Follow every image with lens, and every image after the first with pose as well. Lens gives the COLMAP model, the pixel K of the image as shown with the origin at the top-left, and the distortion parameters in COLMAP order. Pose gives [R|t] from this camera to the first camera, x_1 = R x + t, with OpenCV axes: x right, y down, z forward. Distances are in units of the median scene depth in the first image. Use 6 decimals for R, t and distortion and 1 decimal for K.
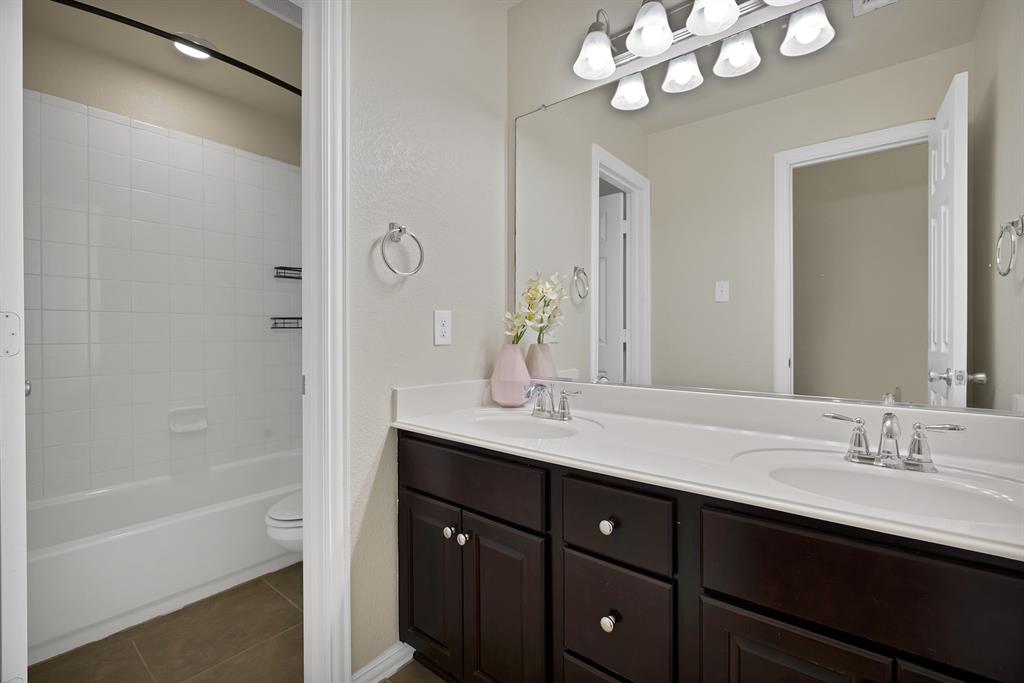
lens RADIAL K [[444.0, 0, 510.5], [0, 444.0, 336.0], [0, 0, 1]] dist [-0.003019, 0.000003]
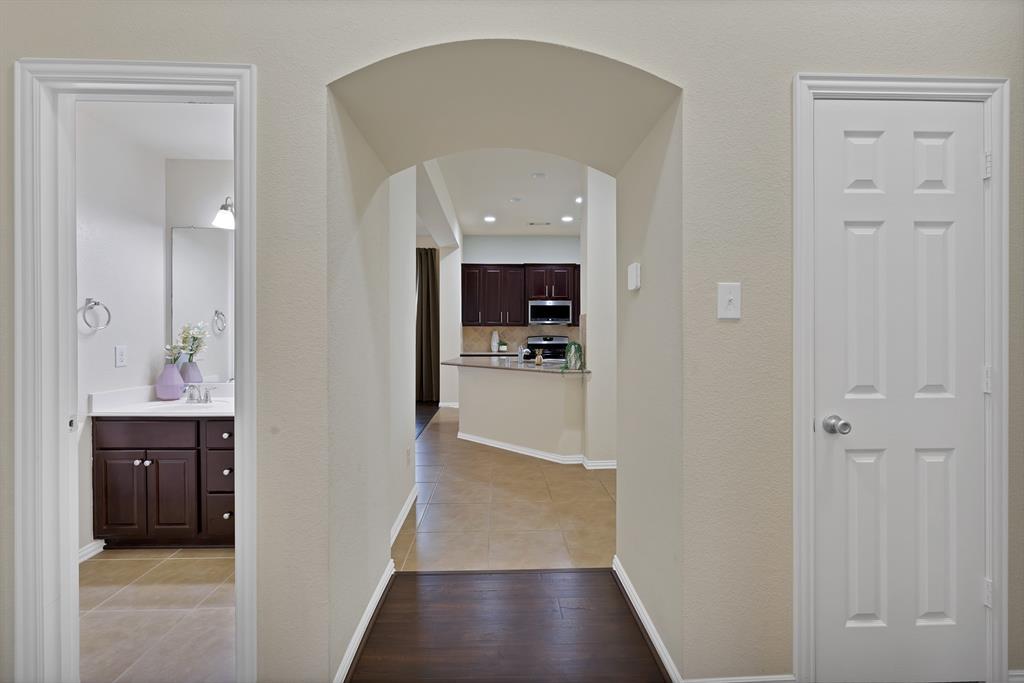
lens RADIAL K [[444.0, 0, 507.6], [0, 444.0, 339.0], [0, 0, 1]] dist [-0.003019, 0.000003]
pose [[0.758745, -0.005098, 0.651368, -0.127572], [-0.005276, 0.999888, 0.013971, -0.110209], [-0.651367, -0.014037, 0.758633, -1.177991]]
